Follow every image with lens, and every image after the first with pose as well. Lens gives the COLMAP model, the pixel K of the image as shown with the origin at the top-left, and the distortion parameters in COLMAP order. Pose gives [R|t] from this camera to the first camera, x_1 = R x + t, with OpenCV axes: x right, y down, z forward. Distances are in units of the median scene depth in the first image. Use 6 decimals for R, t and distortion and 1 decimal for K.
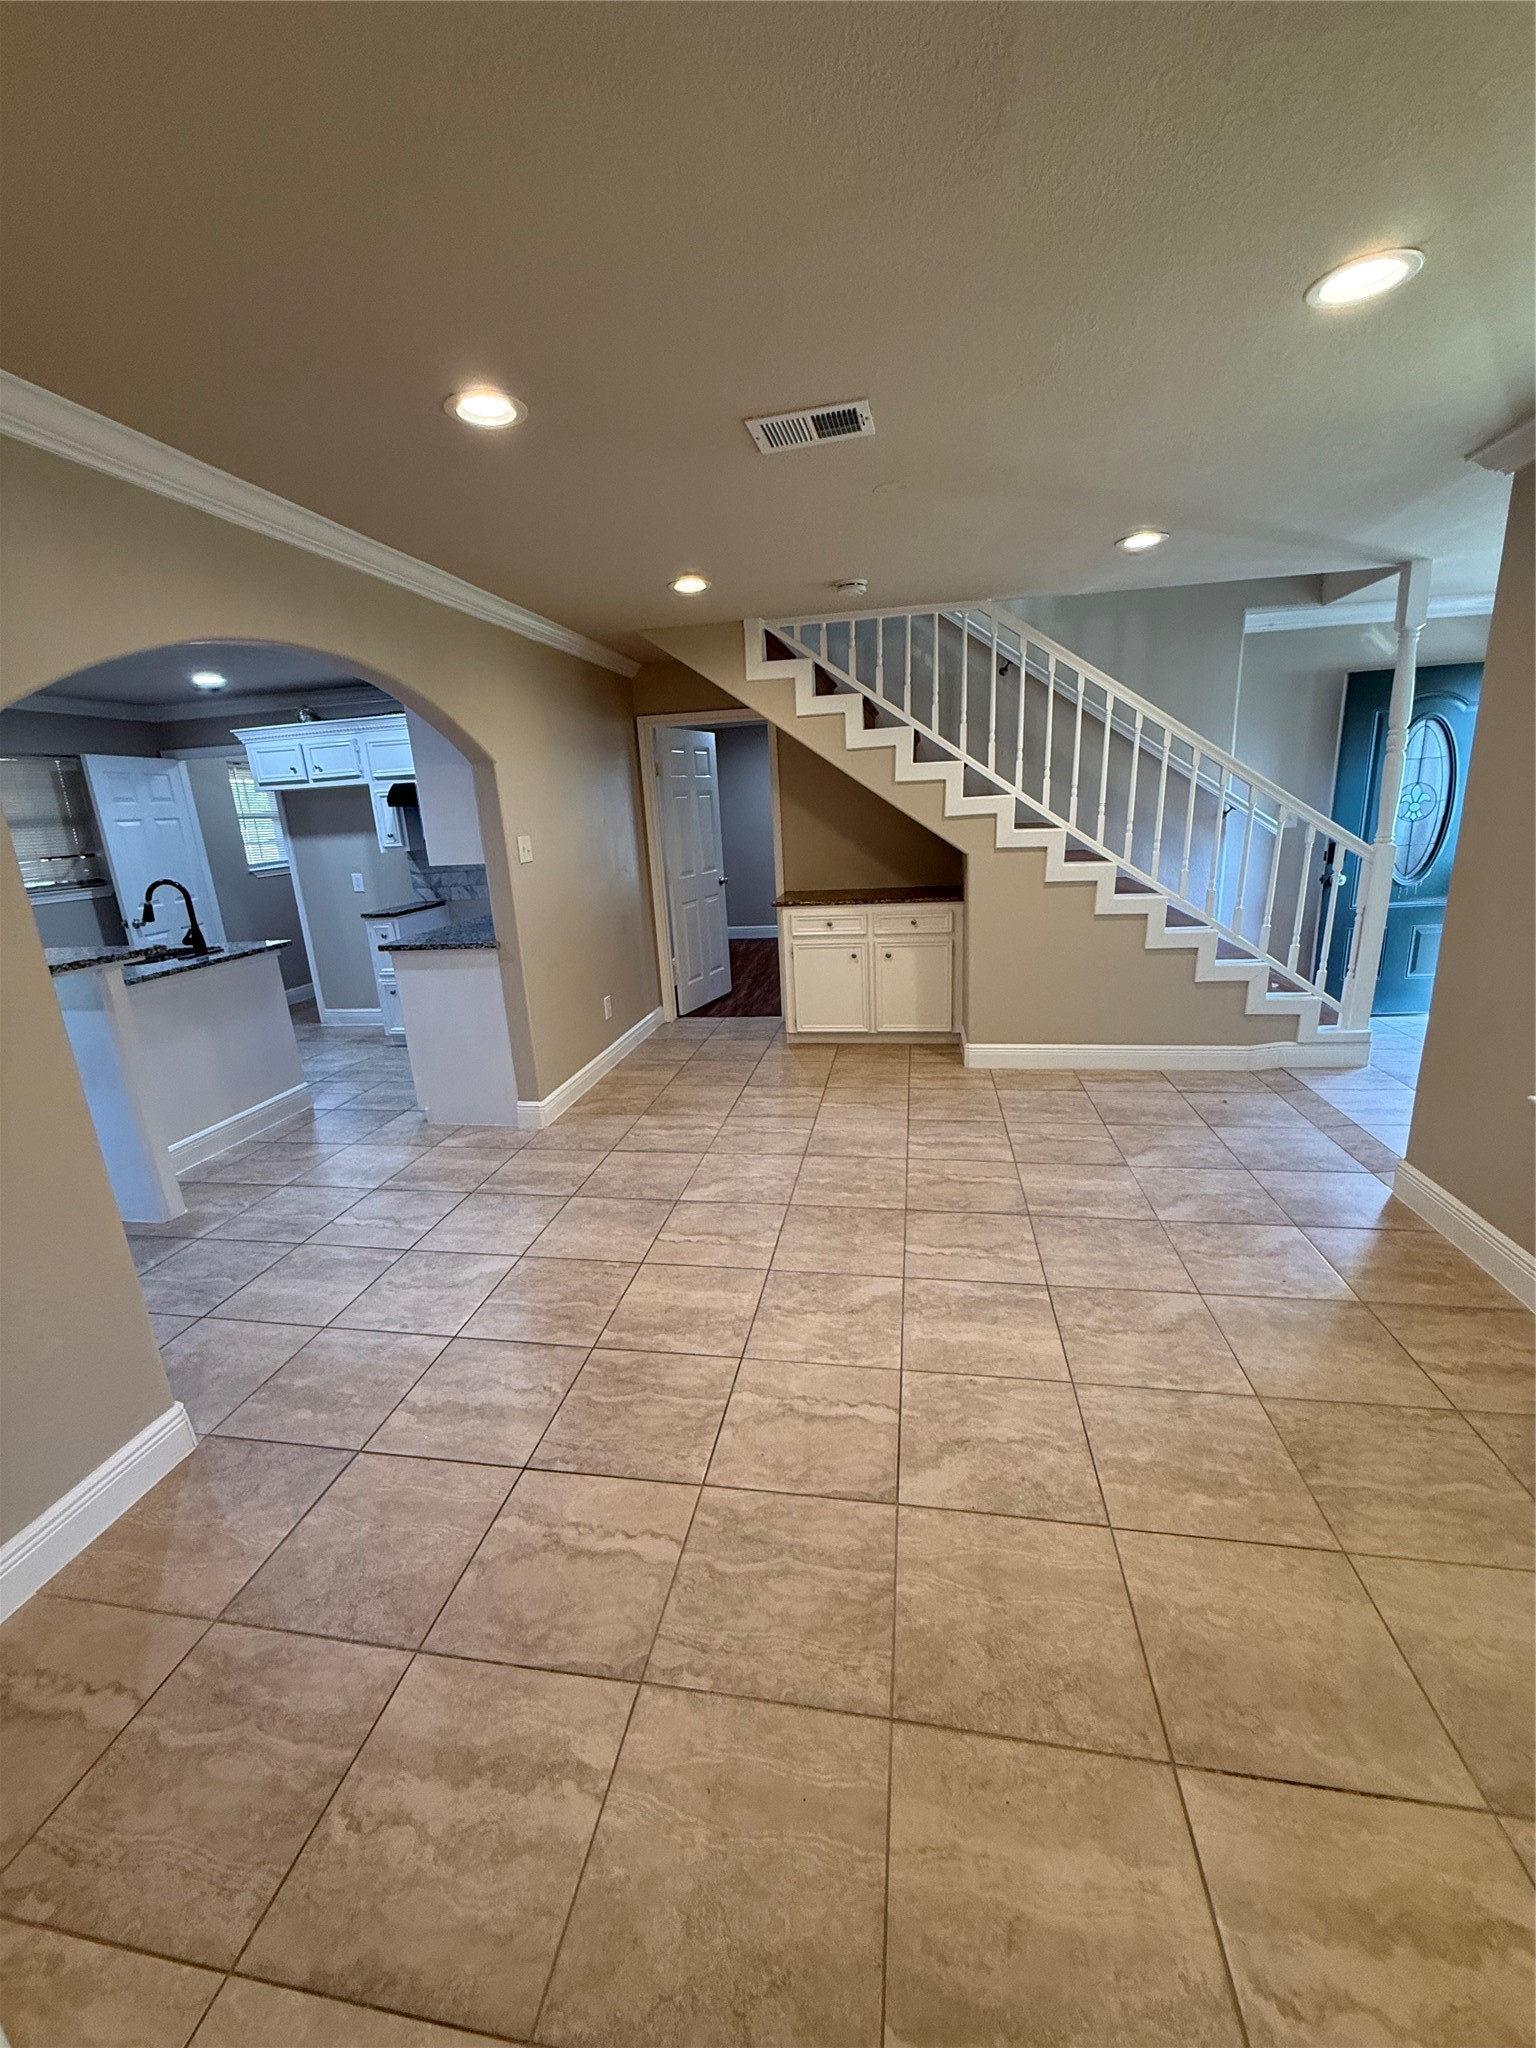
lens RADIAL K [[812.3, 0, 762.9], [0, 812.3, 1021.0], [0, 0, 1]] dist [0.000581, 0.000100]
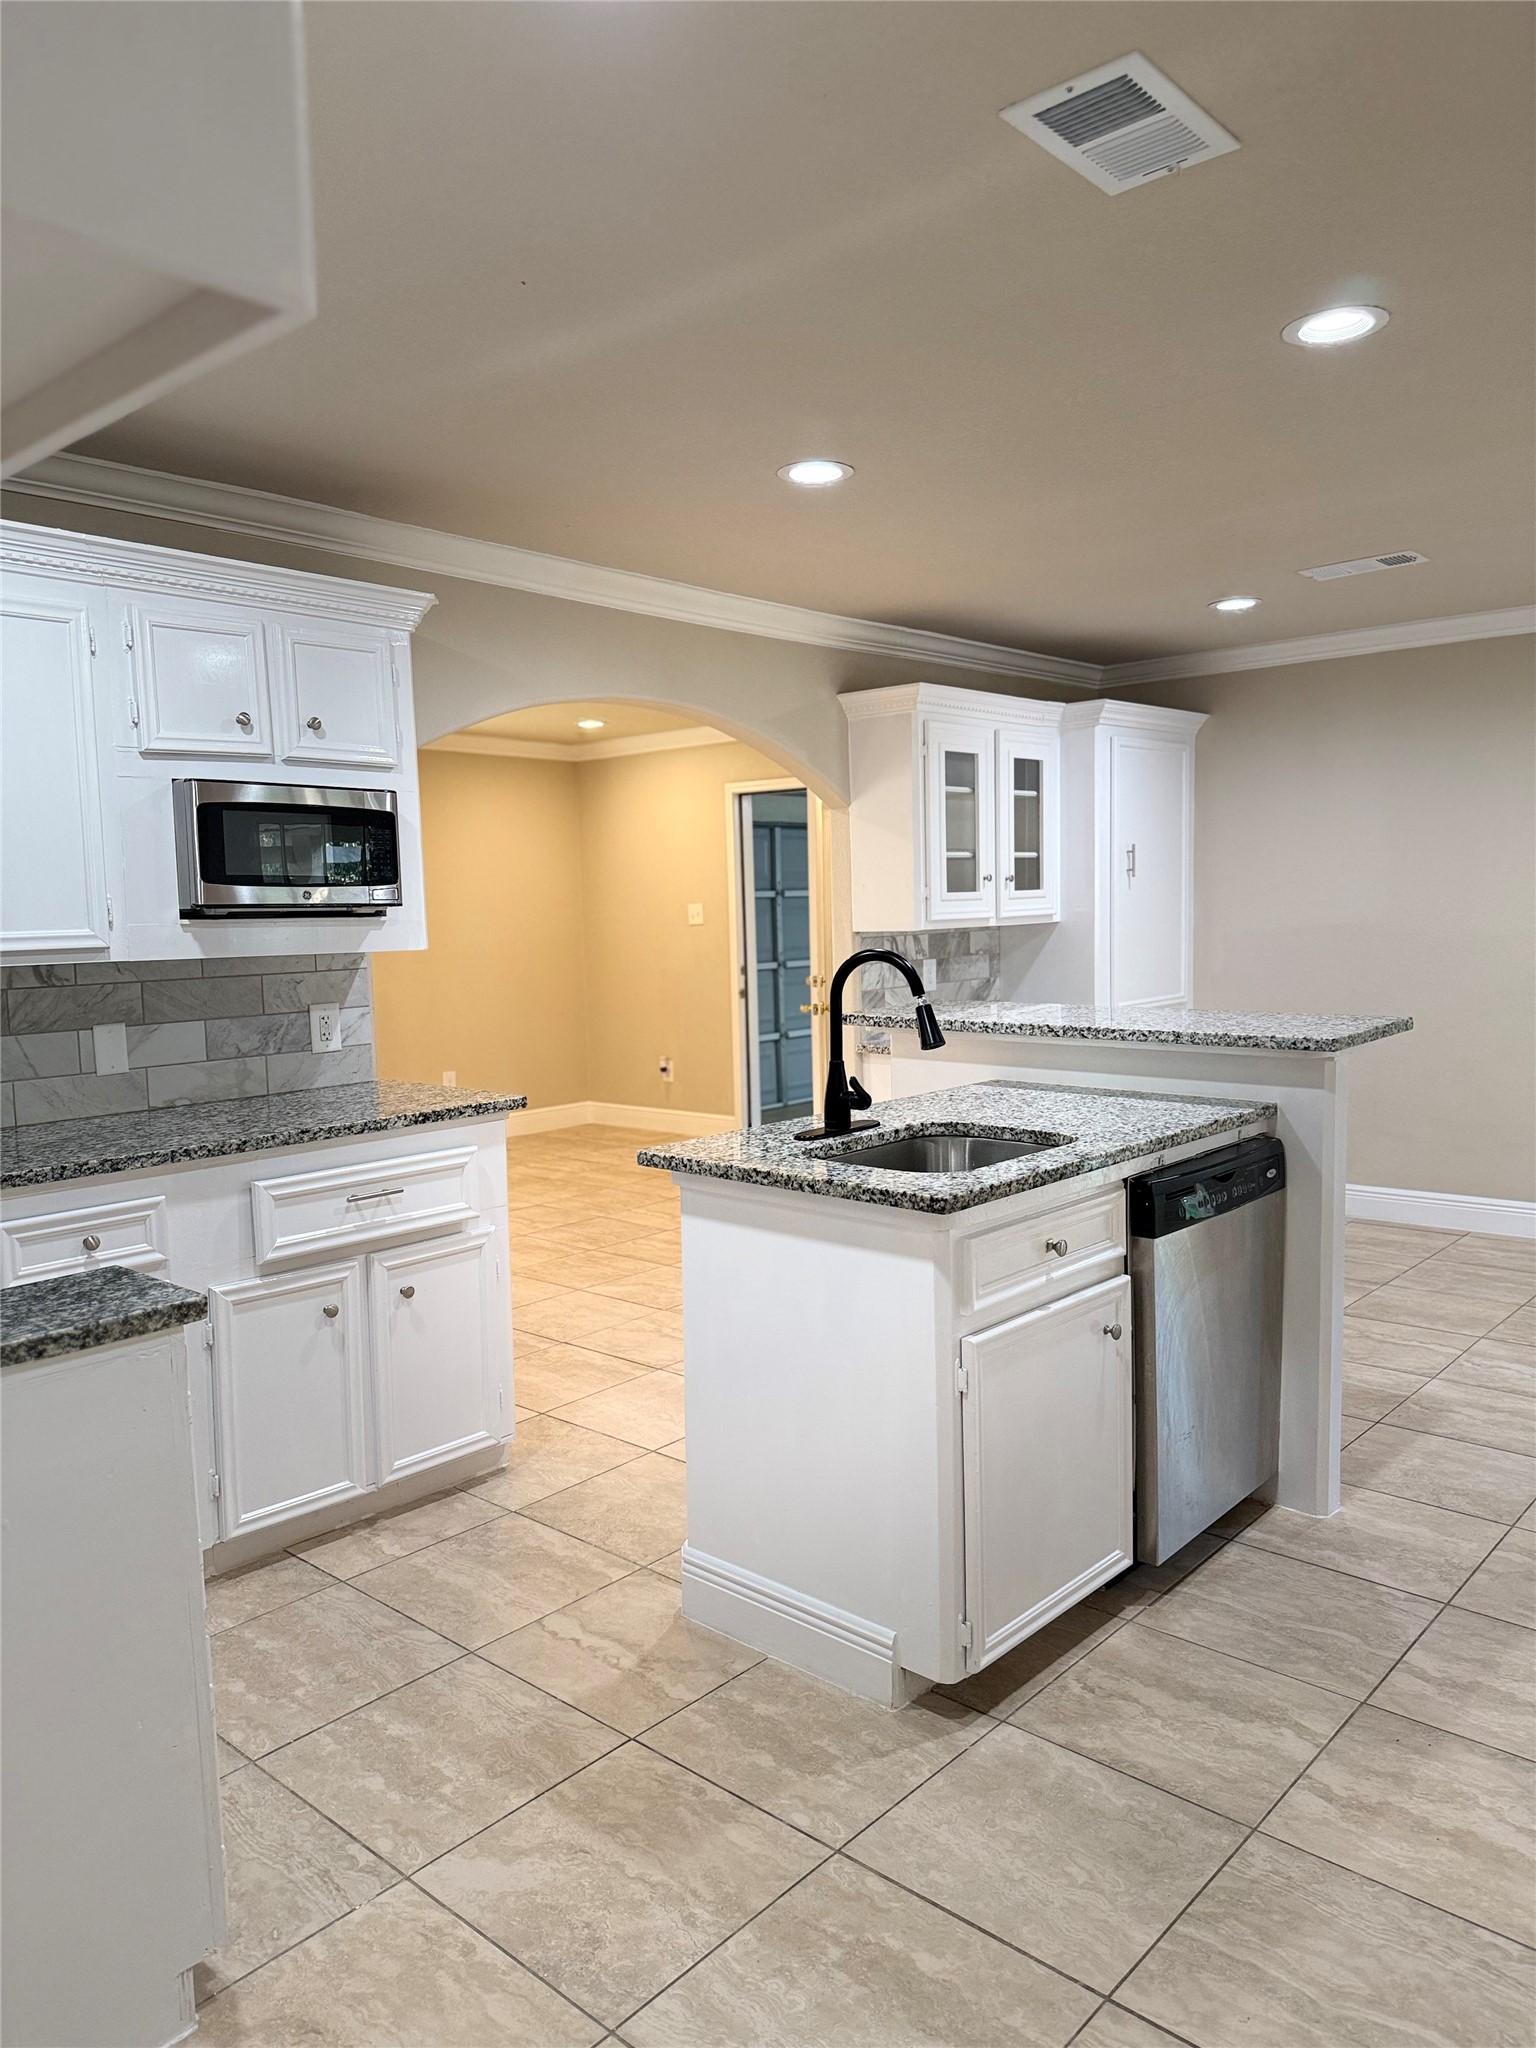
lens RADIAL K [[1436.2, 0, 775.1], [0, 1436.2, 1025.9], [0, 0, 1]] dist [0.079394, -0.109553]
pose [[-0.849712, 0.028310, 0.526486, -1.094545], [0.205547, 0.937336, 0.281337, -0.359698], [-0.485530, 0.347274, -0.802285, 1.650961]]
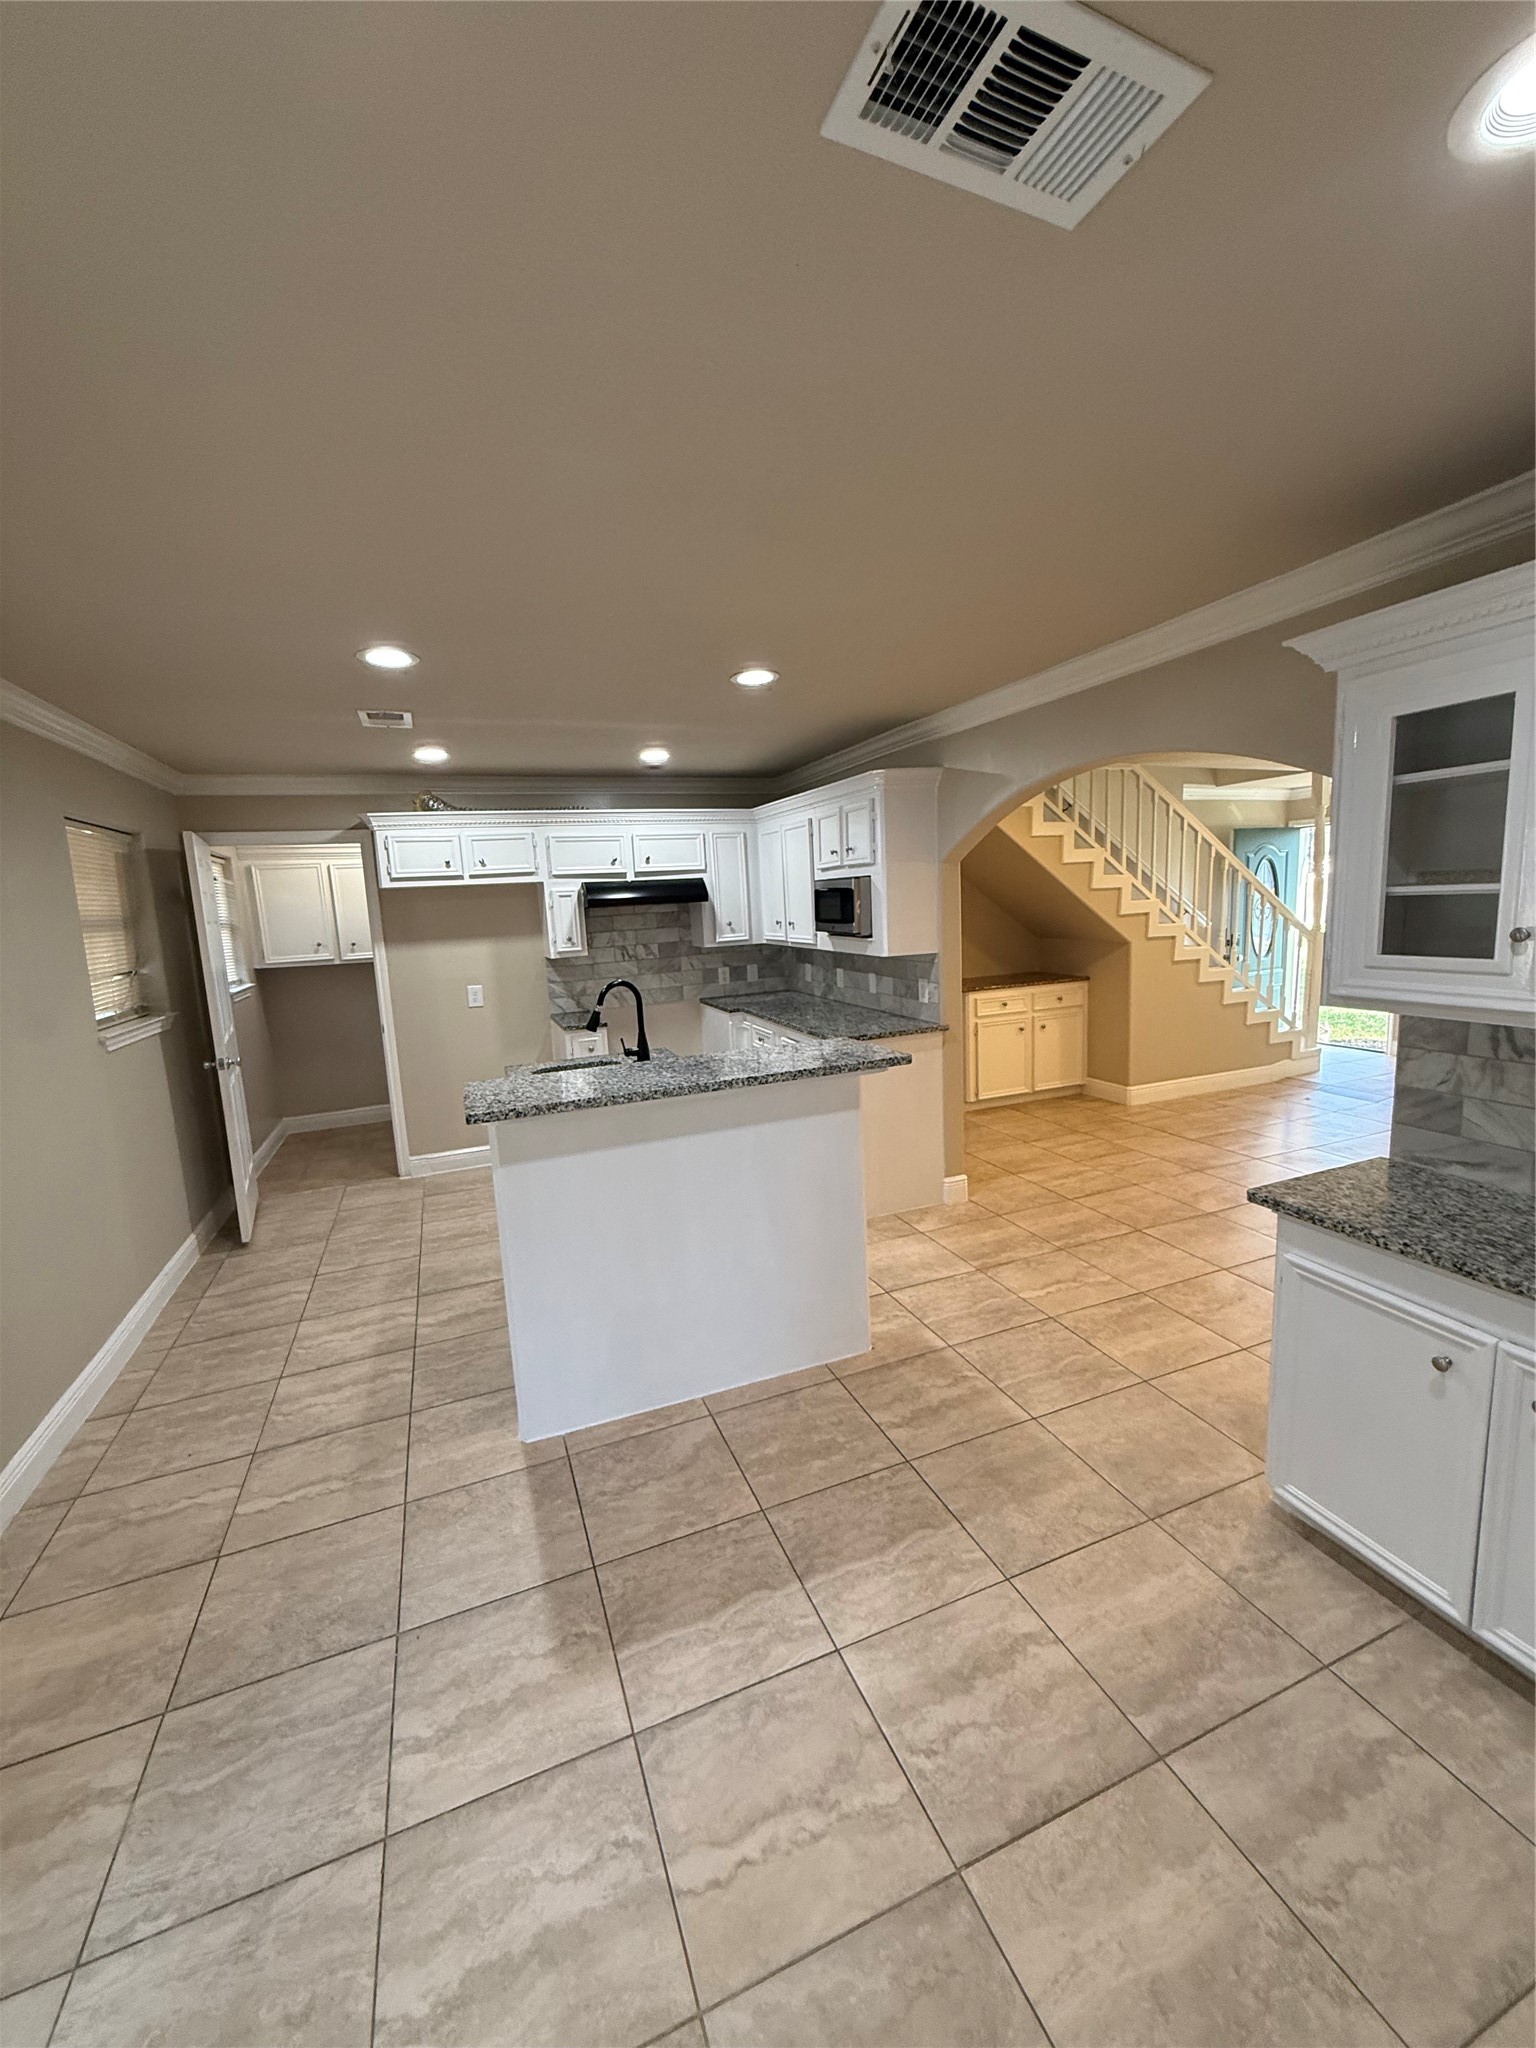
lens RADIAL K [[814.7, 0, 764.0], [0, 814.7, 1020.1], [0, 0, 1]] dist [-0.000978, 0.000357]
pose [[0.849950, -0.062867, 0.523099, -1.072321], [0.138841, 0.984487, -0.107275, -0.021215], [-0.508240, 0.163806, 0.845494, 0.214407]]
